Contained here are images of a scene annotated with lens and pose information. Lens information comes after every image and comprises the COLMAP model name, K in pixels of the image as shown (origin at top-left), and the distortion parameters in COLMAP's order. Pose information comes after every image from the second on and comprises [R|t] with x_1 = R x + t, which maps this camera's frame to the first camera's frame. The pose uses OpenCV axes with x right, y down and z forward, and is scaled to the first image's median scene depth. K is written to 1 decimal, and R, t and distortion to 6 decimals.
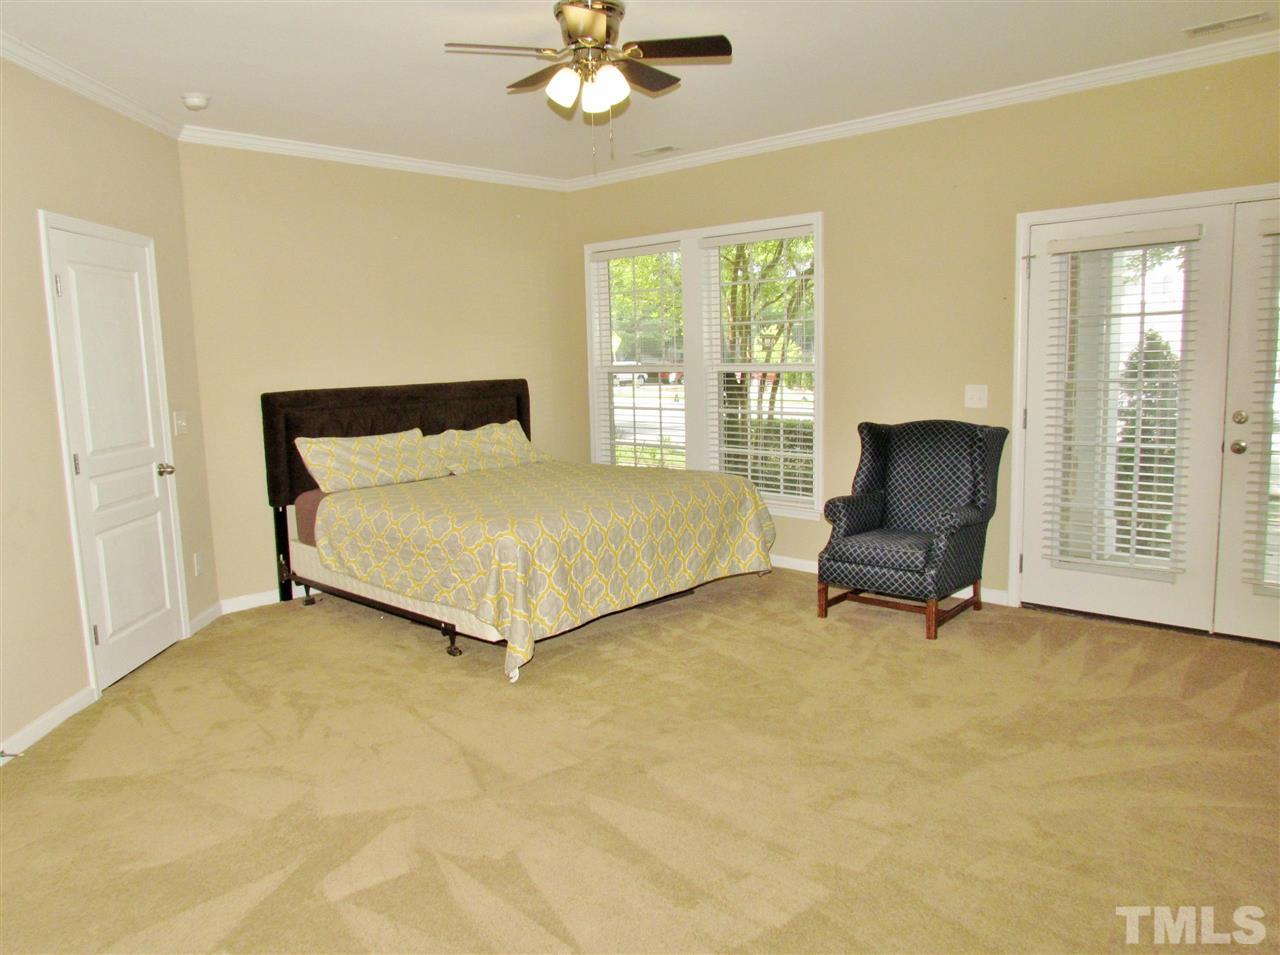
lens RADIAL K [[924.1, 0, 640.0], [0, 924.1, 477.5], [0, 0, 1]] dist [-0.020132, 0.002330]
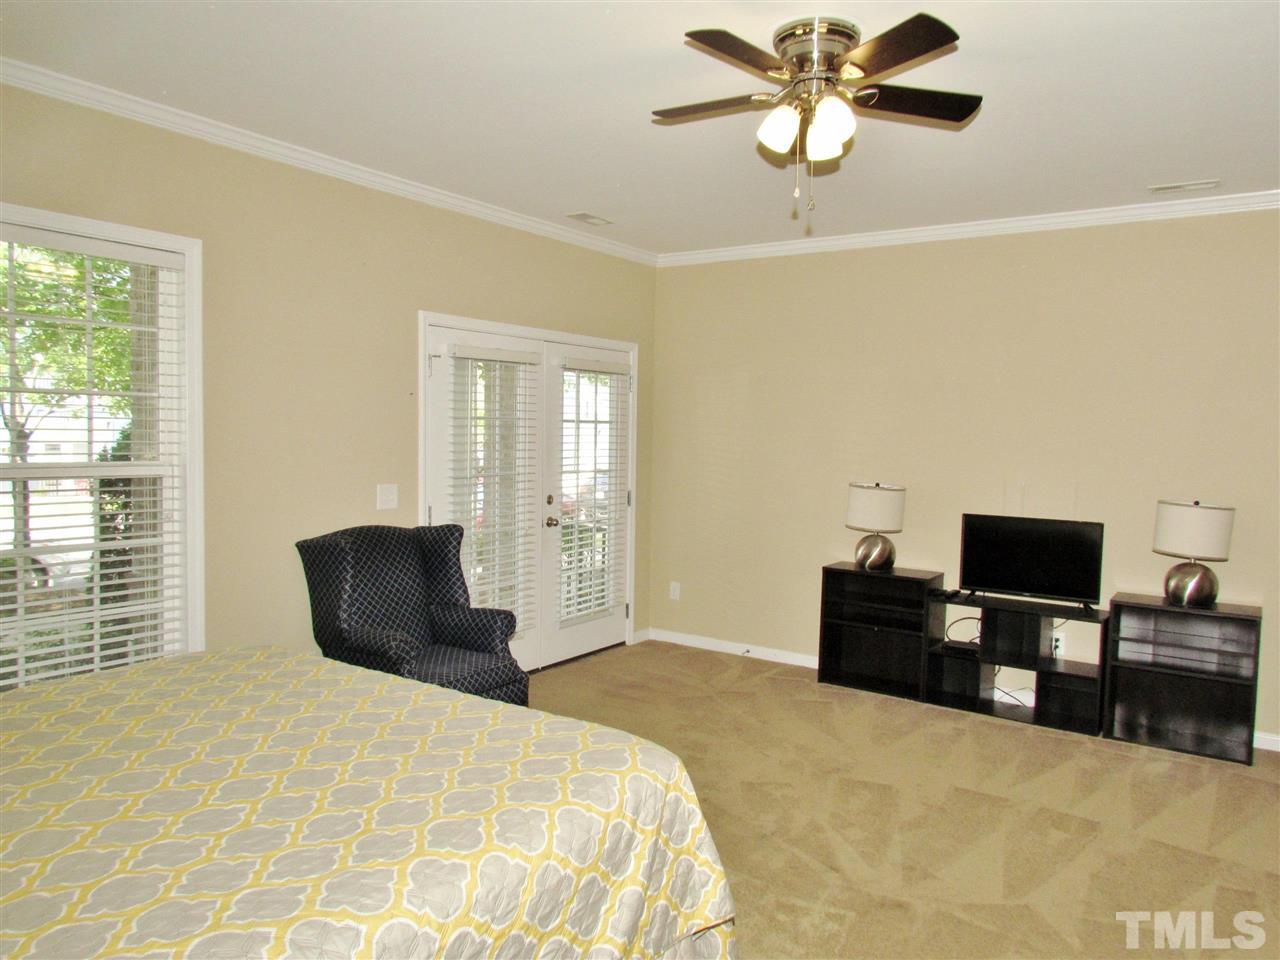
lens RADIAL K [[924.1, 0, 640.0], [0, 924.1, 480.0], [0, 0, 1]] dist [-0.020132, 0.002330]
pose [[-0.147262, -0.034363, 0.988500, -0.744971], [0.118257, 0.991616, 0.052089, -0.157050], [-0.982003, 0.124568, -0.141964, 1.128789]]
